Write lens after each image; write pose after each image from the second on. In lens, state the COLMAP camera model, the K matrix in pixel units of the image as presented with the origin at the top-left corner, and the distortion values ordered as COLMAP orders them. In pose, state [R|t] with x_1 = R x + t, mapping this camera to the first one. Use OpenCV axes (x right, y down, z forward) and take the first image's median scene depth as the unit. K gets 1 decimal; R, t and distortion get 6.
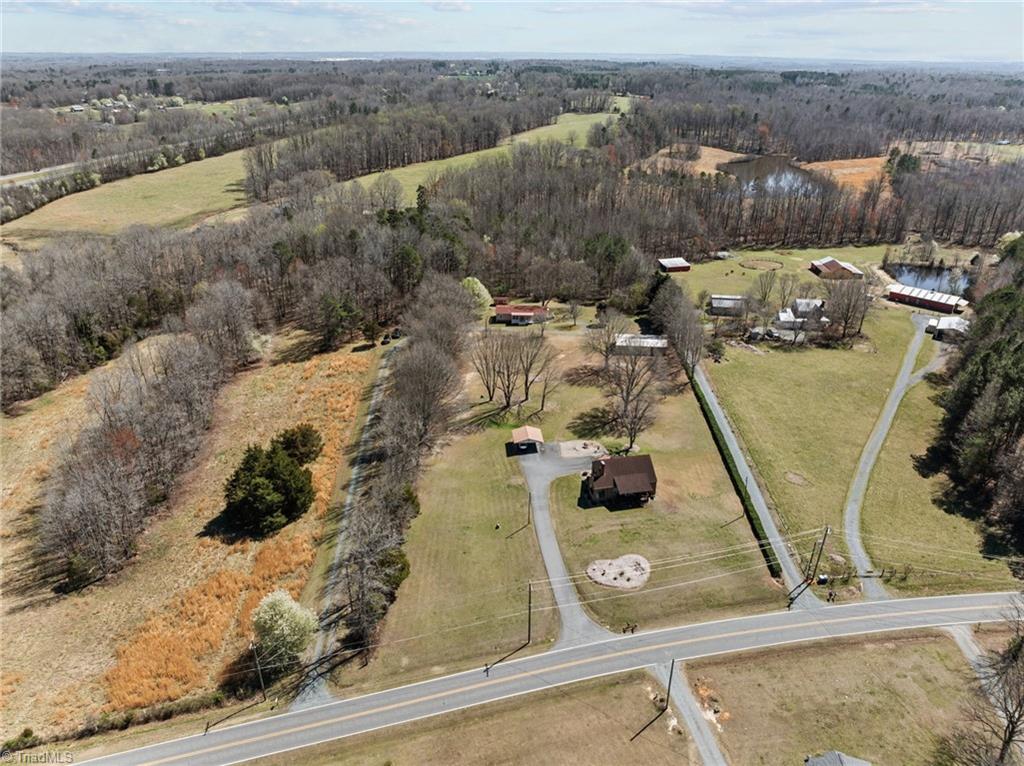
lens RADIAL K [[728.7, 0, 515.0], [0, 728.7, 382.6], [0, 0, 1]] dist [-0.066809, 0.031390]
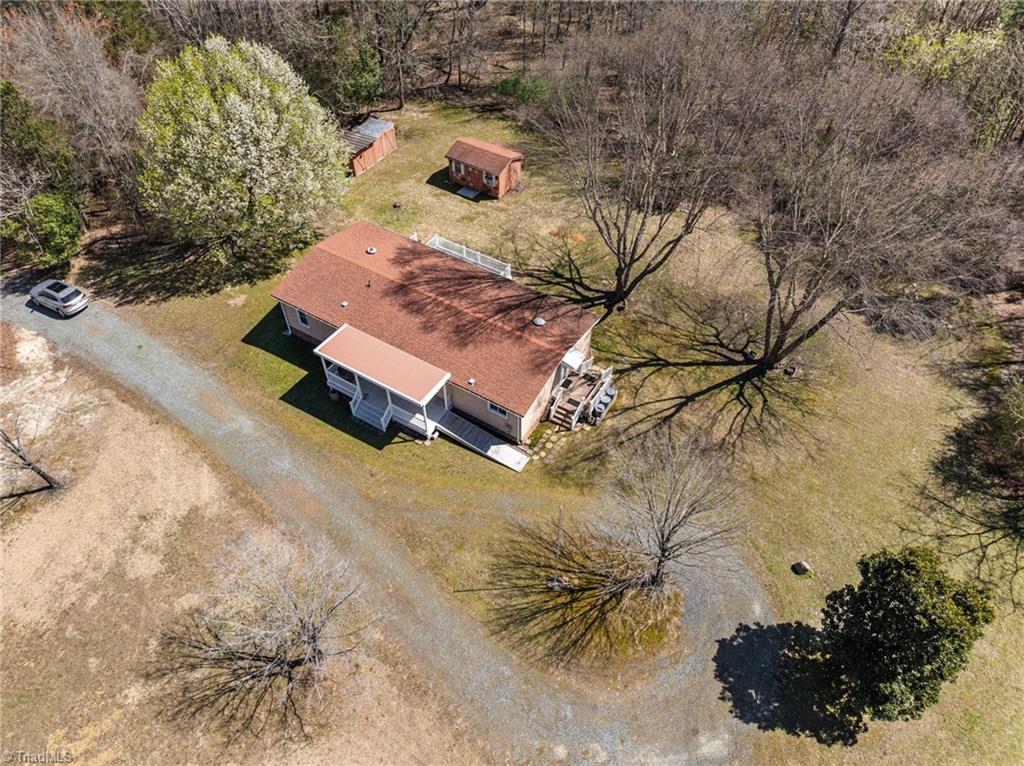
lens RADIAL K [[728.7, 0, 515.0], [0, 728.7, 382.6], [0, 0, 1]] dist [-0.066809, 0.031390]
pose [[0.871873, 0.367592, -0.323596, 0.033156], [-0.207233, 0.875610, 0.436305, -0.061618], [0.443726, -0.313342, 0.839598, 0.326365]]
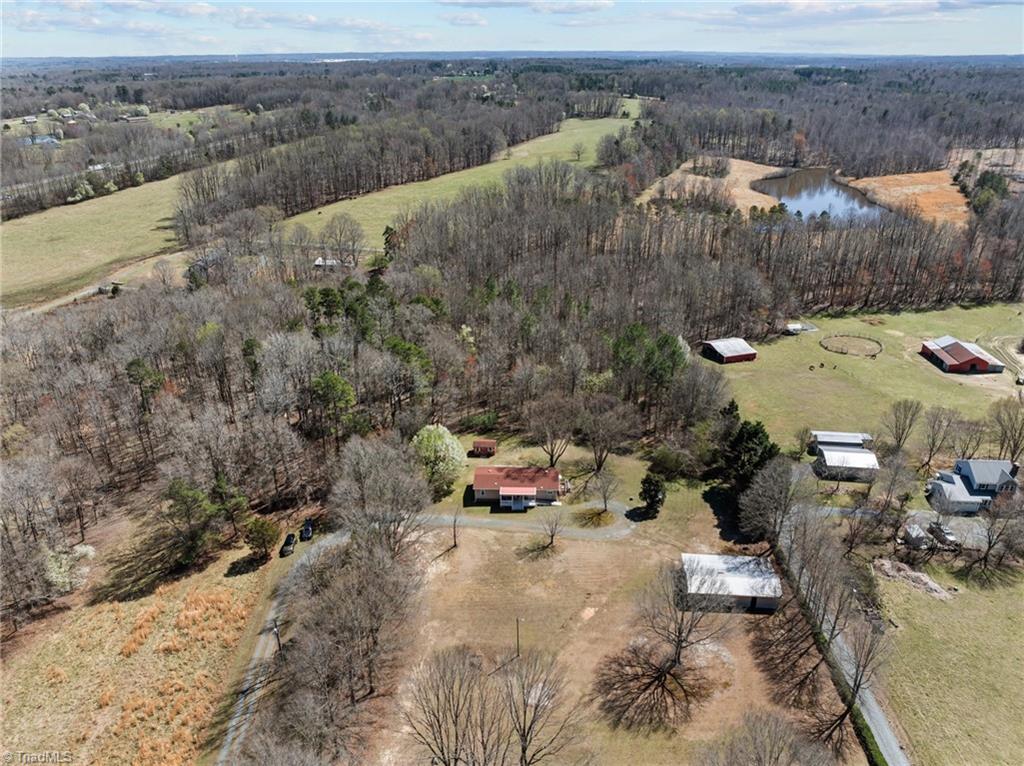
lens RADIAL K [[728.7, 0, 515.0], [0, 728.7, 382.6], [0, 0, 1]] dist [-0.066809, 0.031390]
pose [[0.999936, -0.010609, -0.003859, 0.004108], [0.010614, 0.999943, 0.001334, -0.068706], [0.003845, -0.001374, 0.999992, 0.147594]]
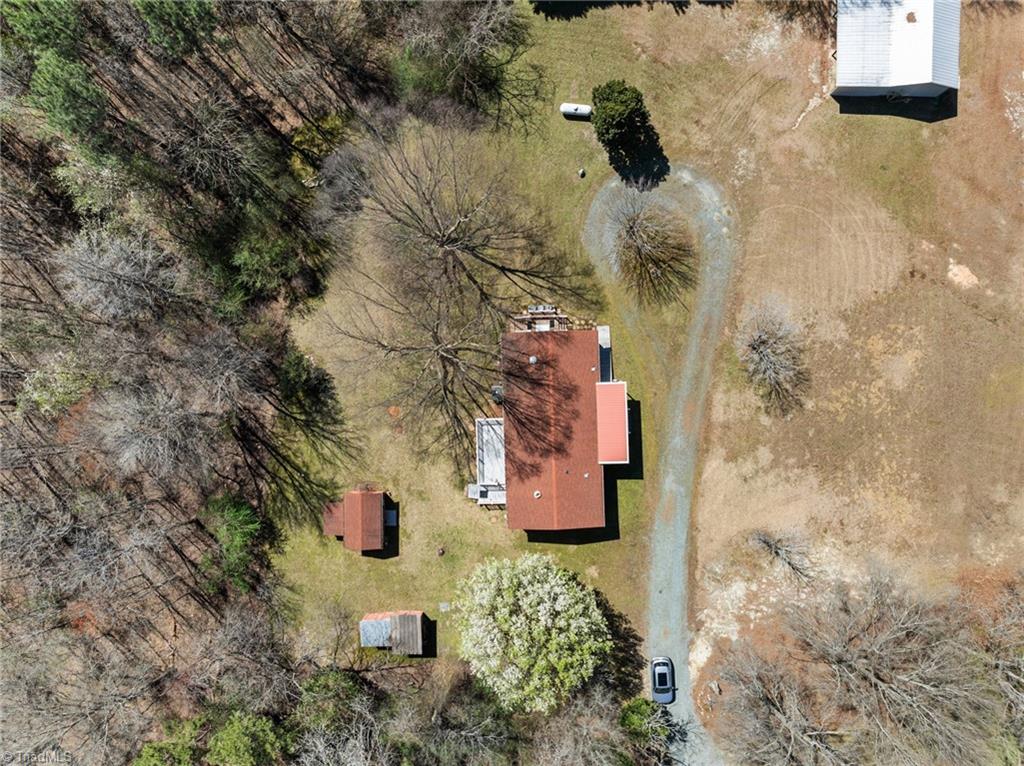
lens RADIAL K [[728.7, 0, 515.0], [0, 728.7, 382.6], [0, 0, 1]] dist [-0.066809, 0.031390]
pose [[-0.065406, -0.997797, 0.011109, 0.008922], [0.428931, -0.018061, 0.903156, -0.129169], [-0.900966, 0.063837, 0.429168, 0.341259]]
